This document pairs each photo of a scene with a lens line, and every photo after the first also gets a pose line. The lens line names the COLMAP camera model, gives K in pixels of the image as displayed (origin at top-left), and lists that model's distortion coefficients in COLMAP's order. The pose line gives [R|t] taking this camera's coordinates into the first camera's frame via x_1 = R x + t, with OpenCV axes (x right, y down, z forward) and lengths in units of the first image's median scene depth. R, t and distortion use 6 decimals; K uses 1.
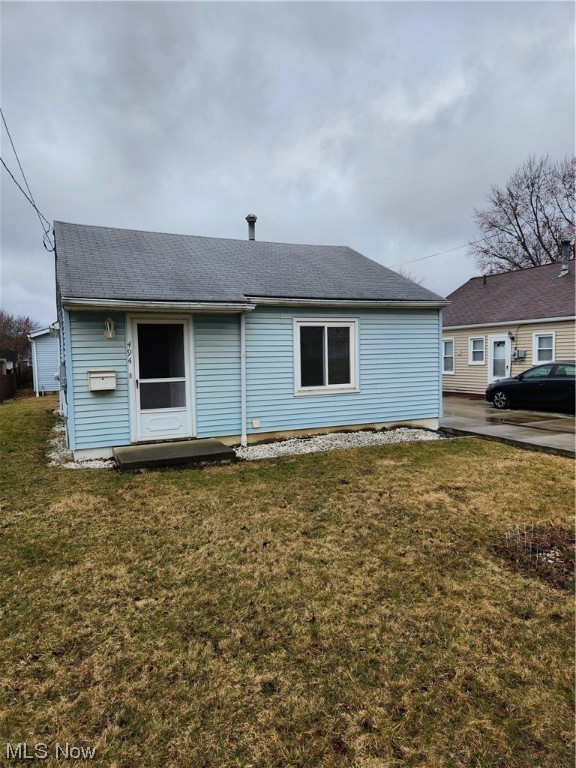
lens RADIAL K [[508.5, 0, 288.0], [0, 508.5, 384.0], [0, 0, 1]] dist [0.088162, -0.077247]
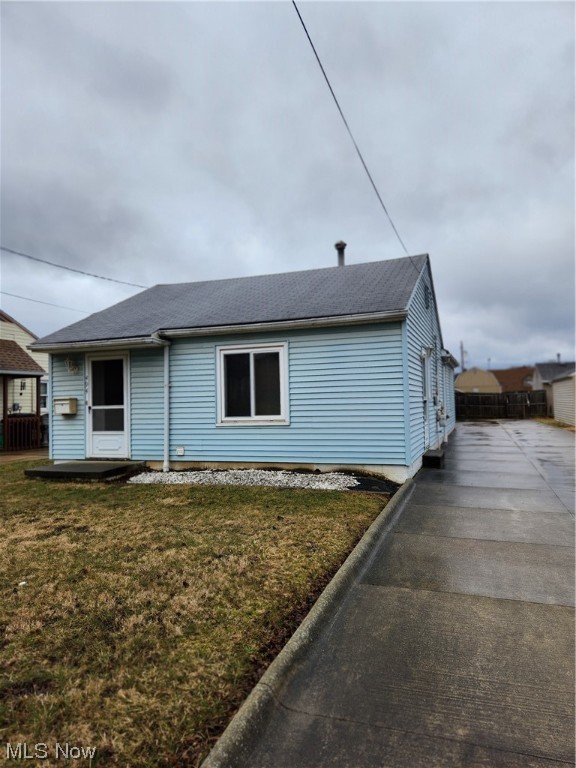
lens RADIAL K [[508.5, 0, 288.0], [0, 508.5, 384.0], [0, 0, 1]] dist [0.088162, -0.077247]
pose [[0.719474, -0.017034, -0.694310, 0.792352], [-0.030101, 0.997995, -0.055677, -0.006670], [0.693866, 0.060958, 0.717519, 0.391850]]
